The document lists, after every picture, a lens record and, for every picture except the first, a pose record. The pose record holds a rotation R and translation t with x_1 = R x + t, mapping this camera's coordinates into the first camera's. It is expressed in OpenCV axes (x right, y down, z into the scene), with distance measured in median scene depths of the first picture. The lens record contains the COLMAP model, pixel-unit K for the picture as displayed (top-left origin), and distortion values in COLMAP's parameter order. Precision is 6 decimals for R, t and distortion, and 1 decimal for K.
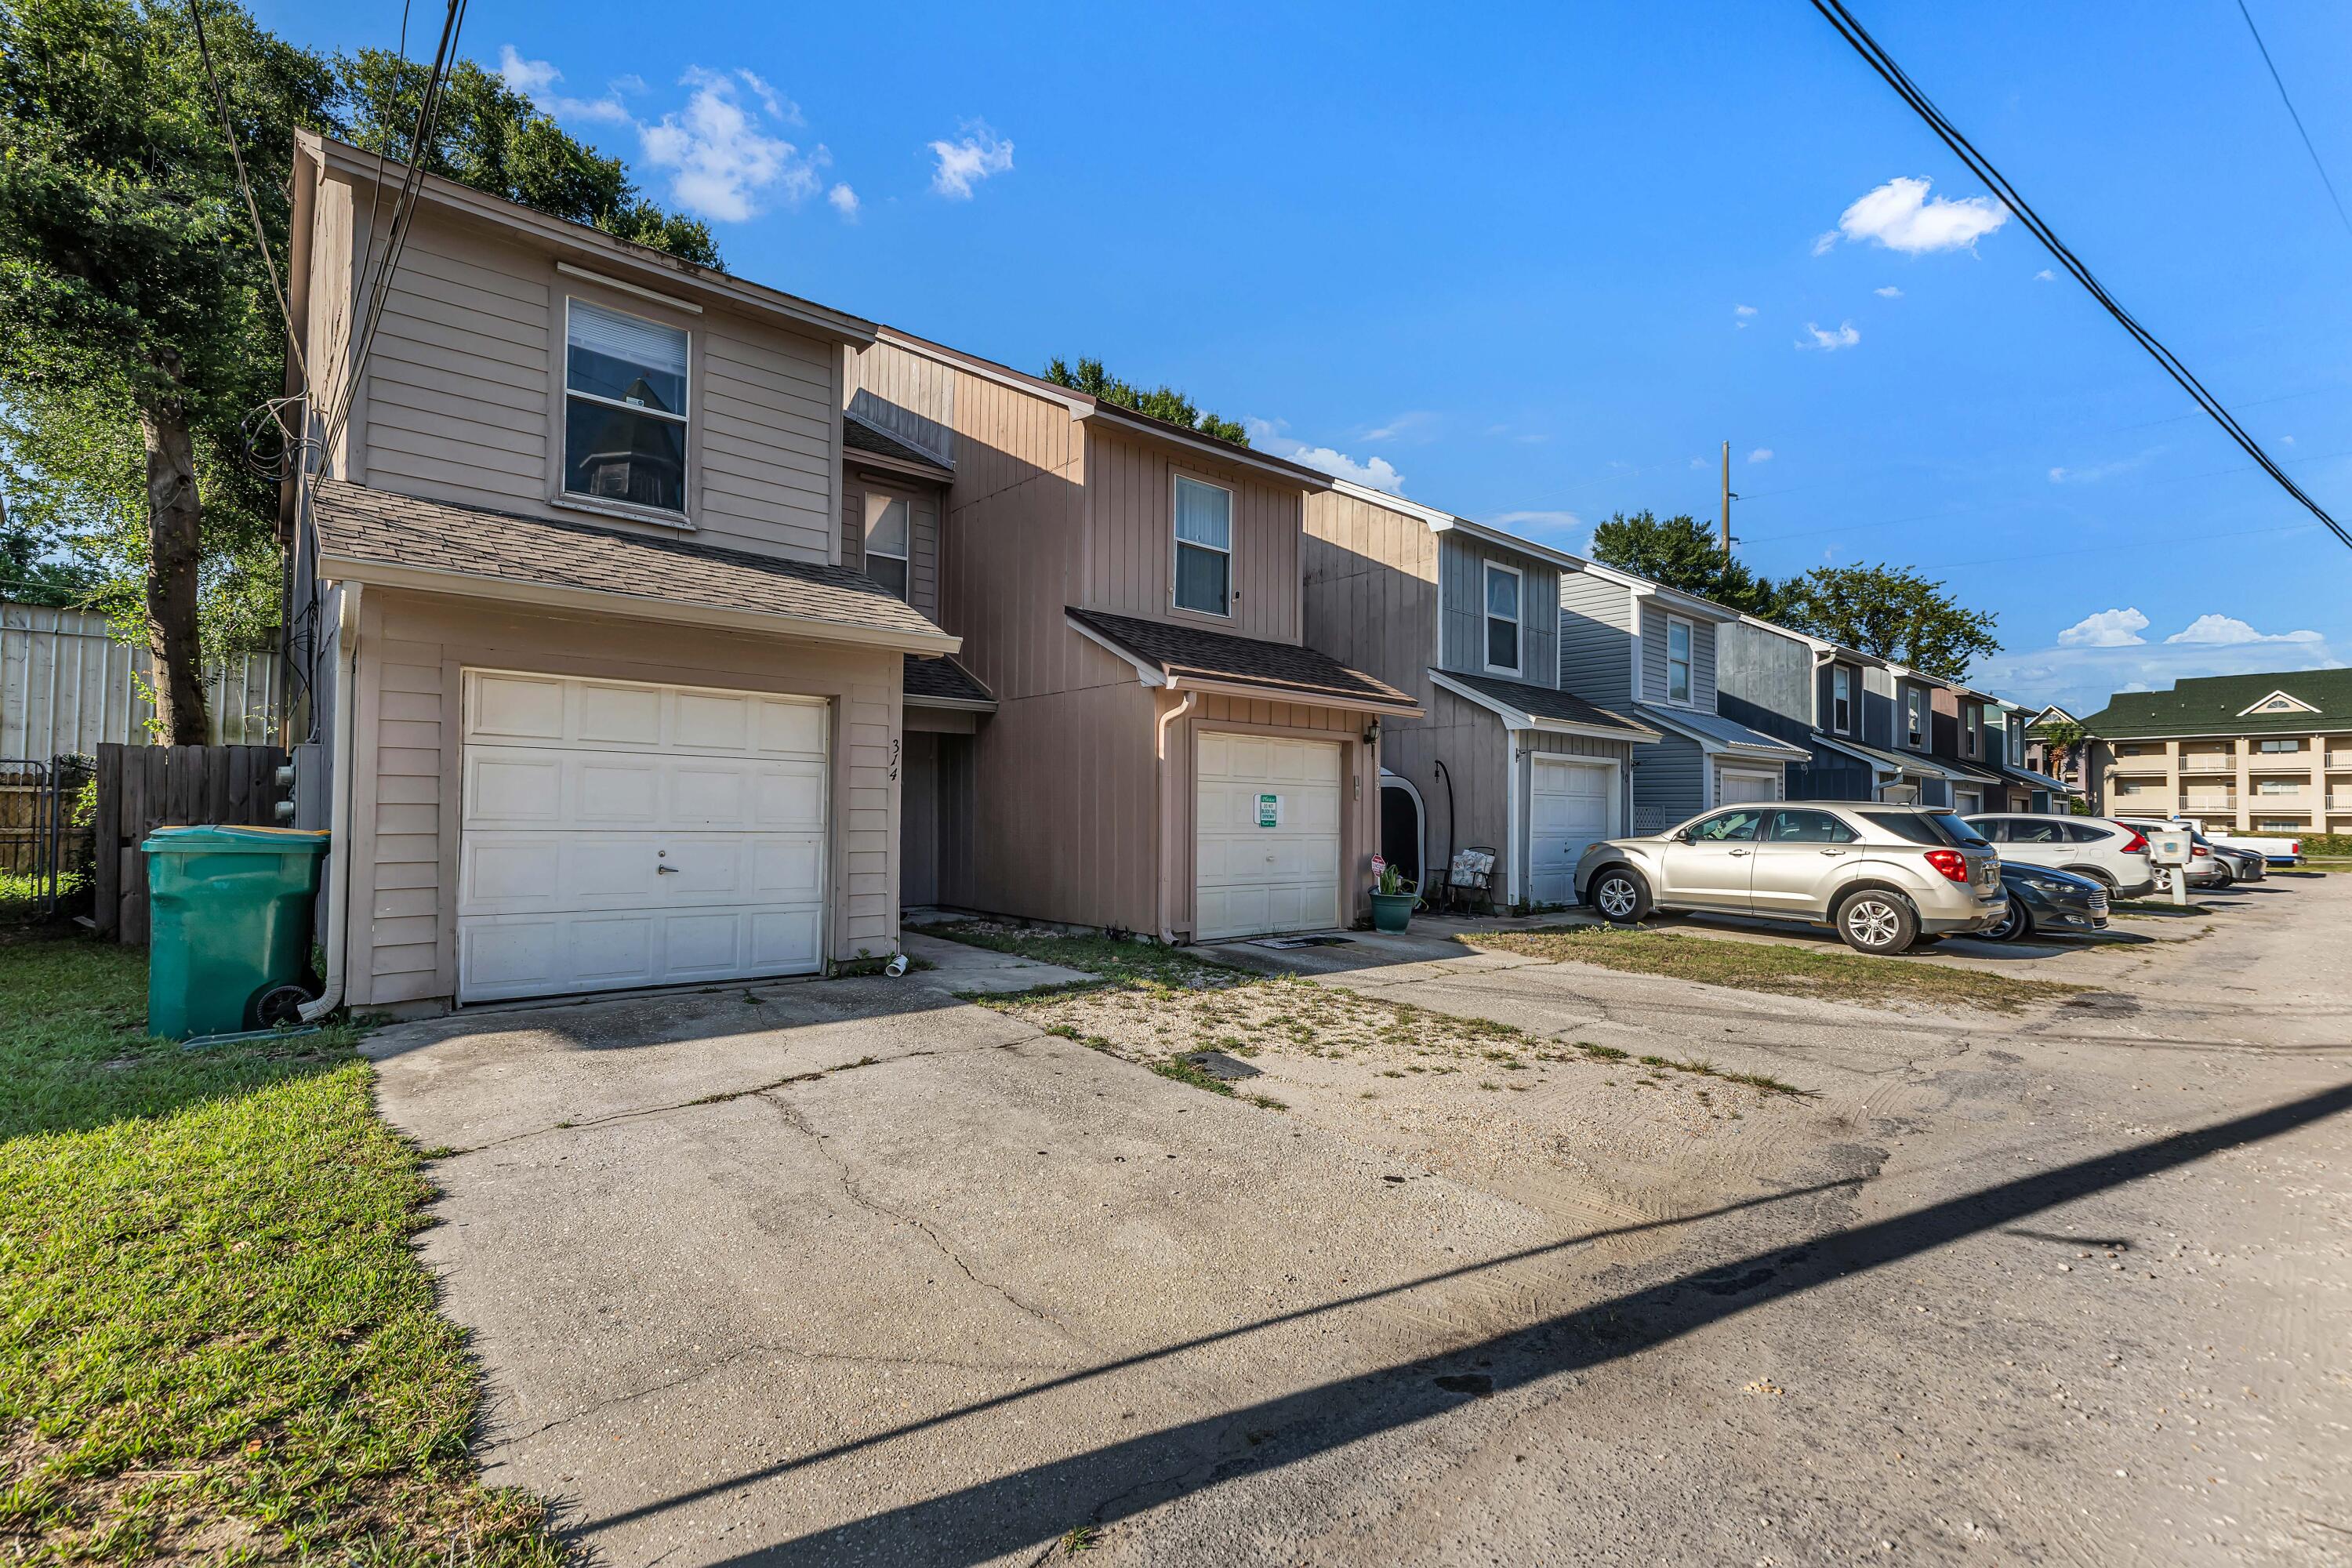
lens RADIAL K [[1100.5, 0, 1175.3], [0, 1100.5, 791.7], [0, 0, 1]] dist [0.001690, 0.000287]
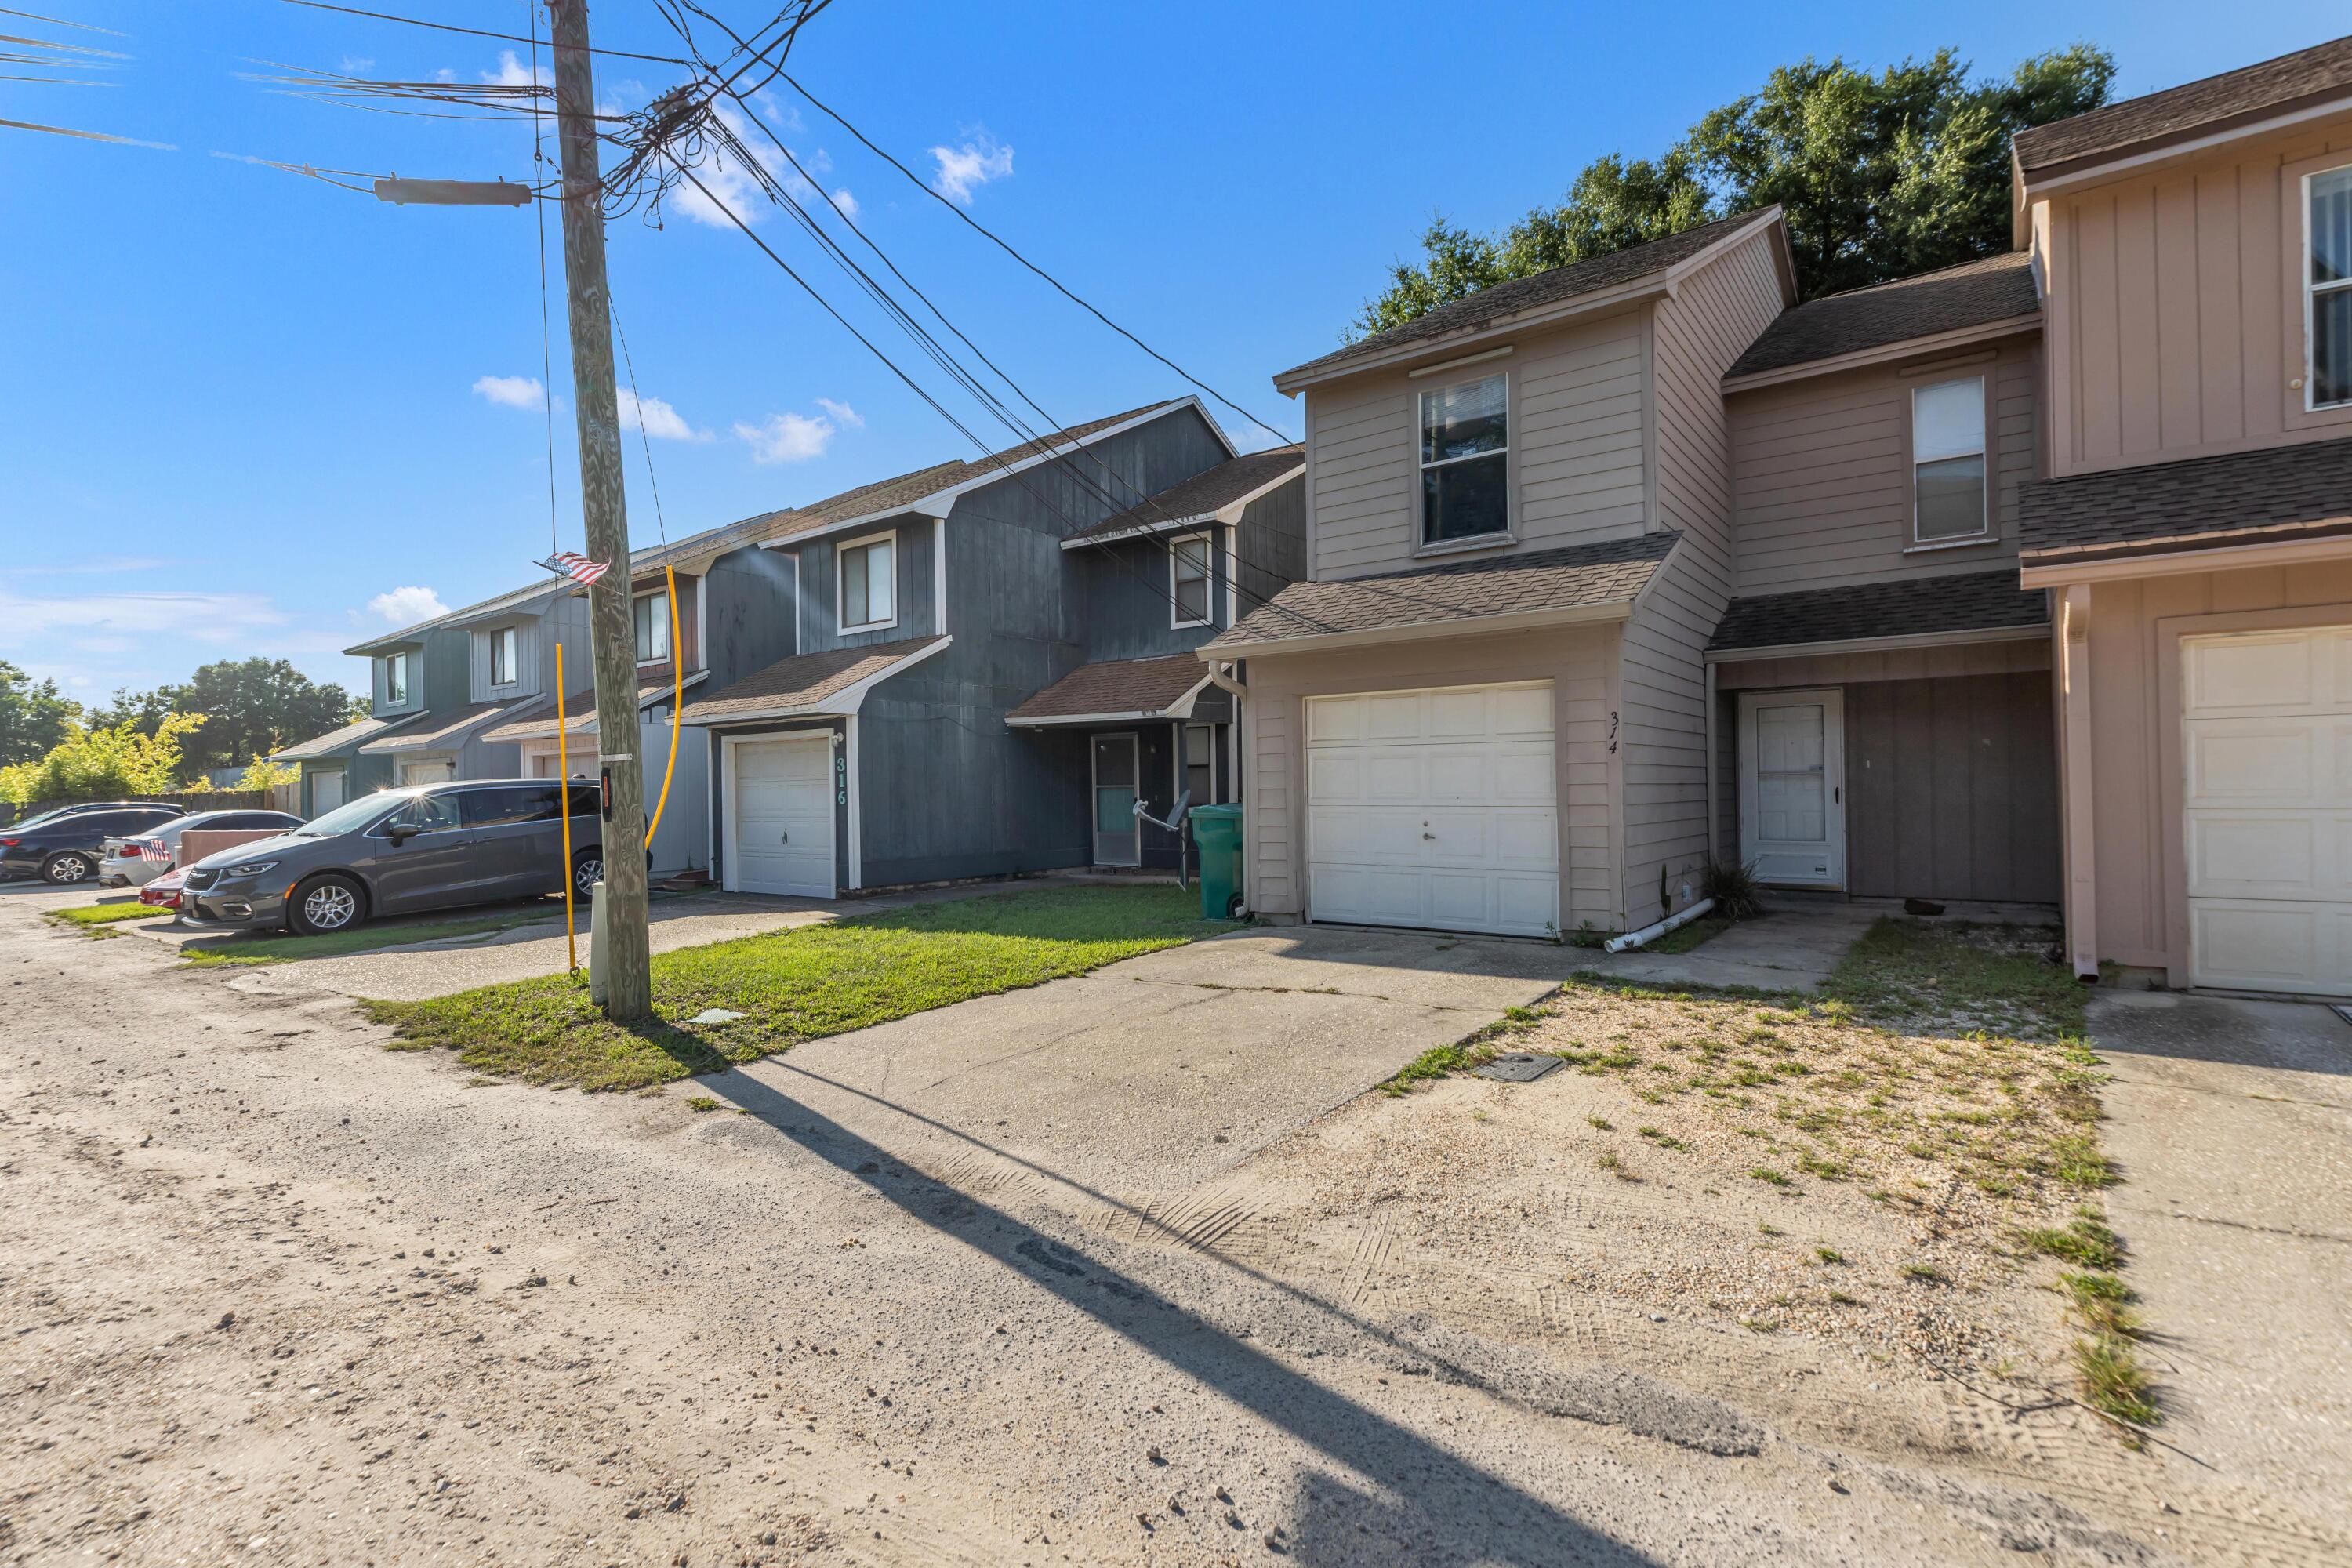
lens RADIAL K [[1227.6, 0, 1176.0], [0, 1227.6, 784.0], [0, 0, 1]] dist [-0.001991, -0.000617]
pose [[0.147653, -0.014245, -0.988937, 1.303019], [0.042807, 0.999051, -0.008000, 0.014957], [0.988112, -0.041152, 0.148123, 0.757567]]
